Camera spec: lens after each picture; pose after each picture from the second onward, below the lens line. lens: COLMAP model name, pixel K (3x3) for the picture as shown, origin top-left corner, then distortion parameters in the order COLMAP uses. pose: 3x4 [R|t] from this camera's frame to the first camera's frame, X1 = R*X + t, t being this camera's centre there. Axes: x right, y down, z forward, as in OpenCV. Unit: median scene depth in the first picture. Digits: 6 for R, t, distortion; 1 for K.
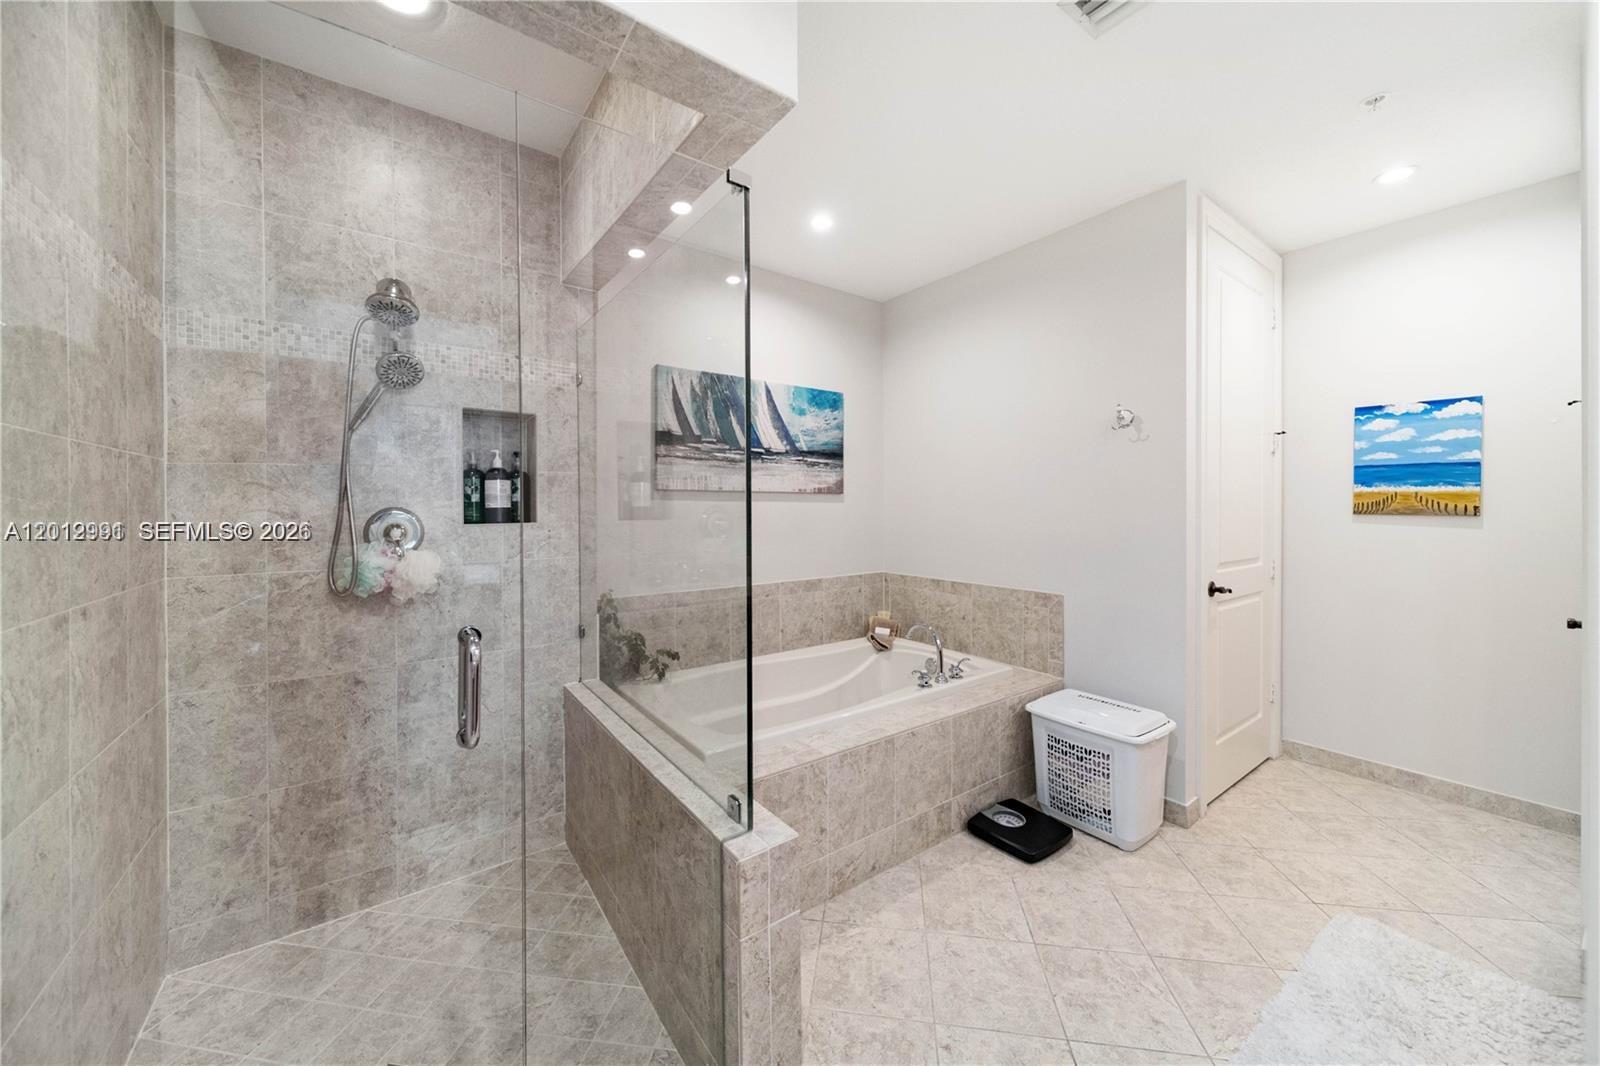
lens RADIAL K [[587.3, 0, 800.1], [0, 587.3, 511.8], [0, 0, 1]] dist [-0.004428, 0.000097]
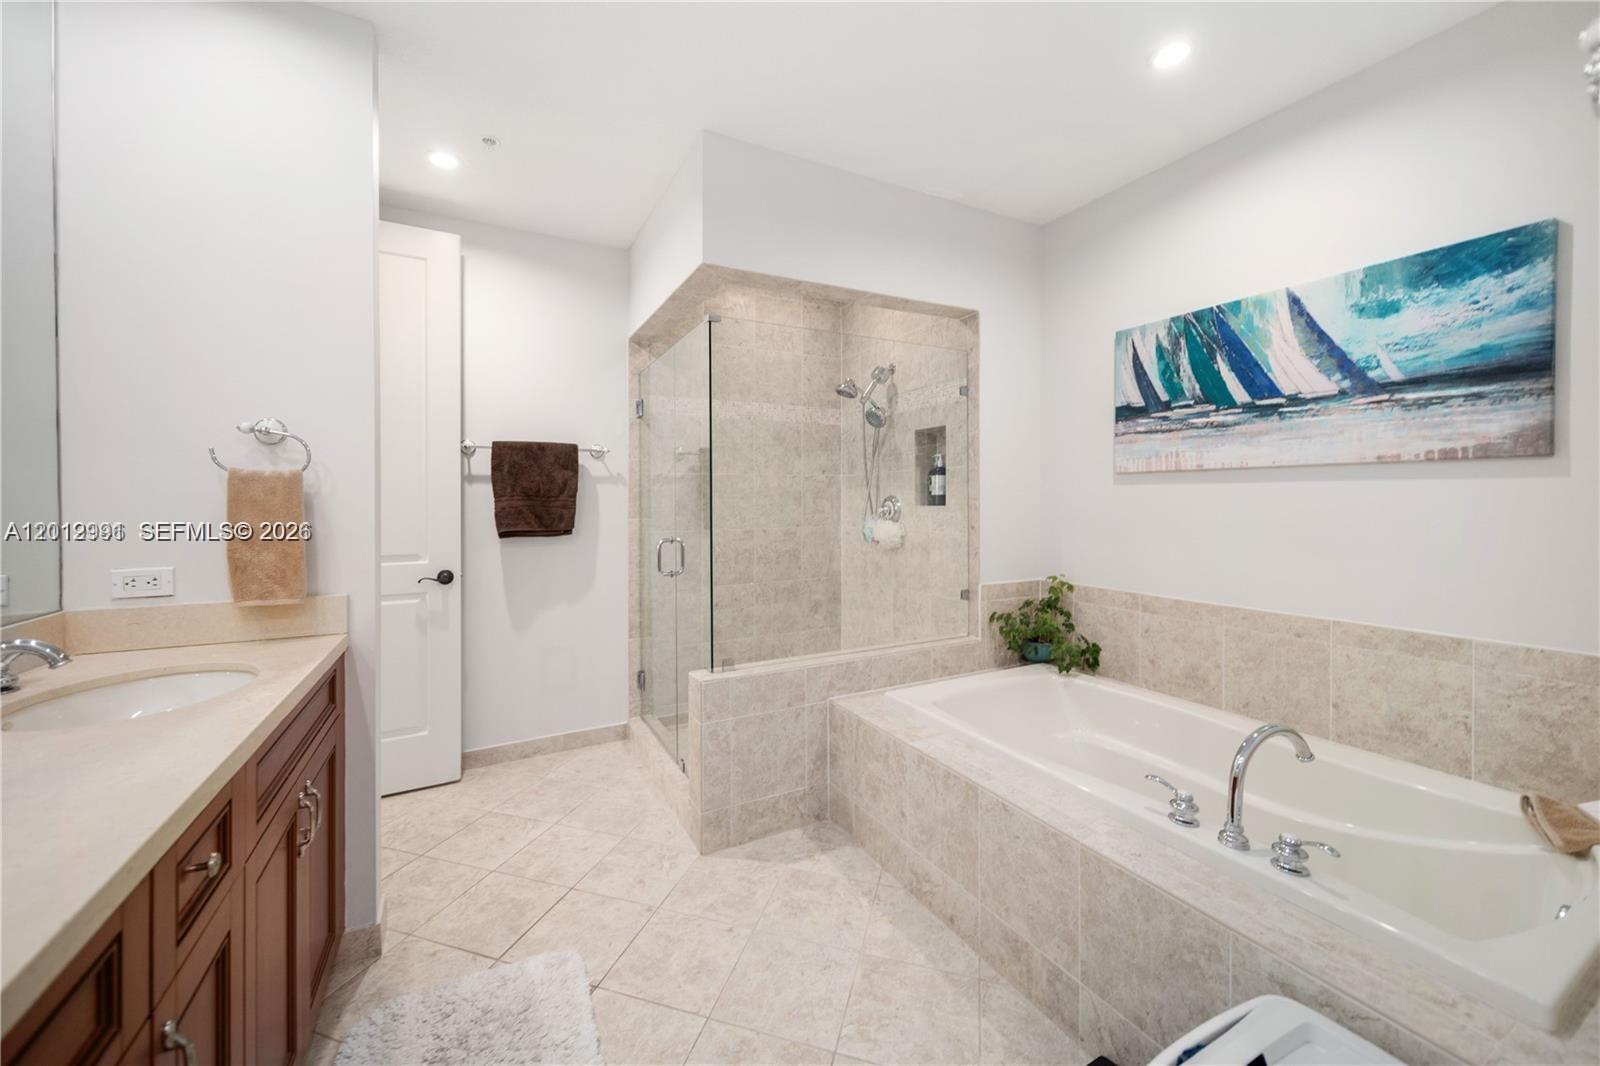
lens RADIAL K [[587.3, 0, 775.0], [0, 587.3, 499.8], [0, 0, 1]] dist [-0.004428, 0.000097]
pose [[-0.166608, 0.002914, -0.986019, 0.645279], [-0.002115, 0.999992, 0.003312, 0.000719], [0.986021, 0.002637, -0.166600, 0.575340]]
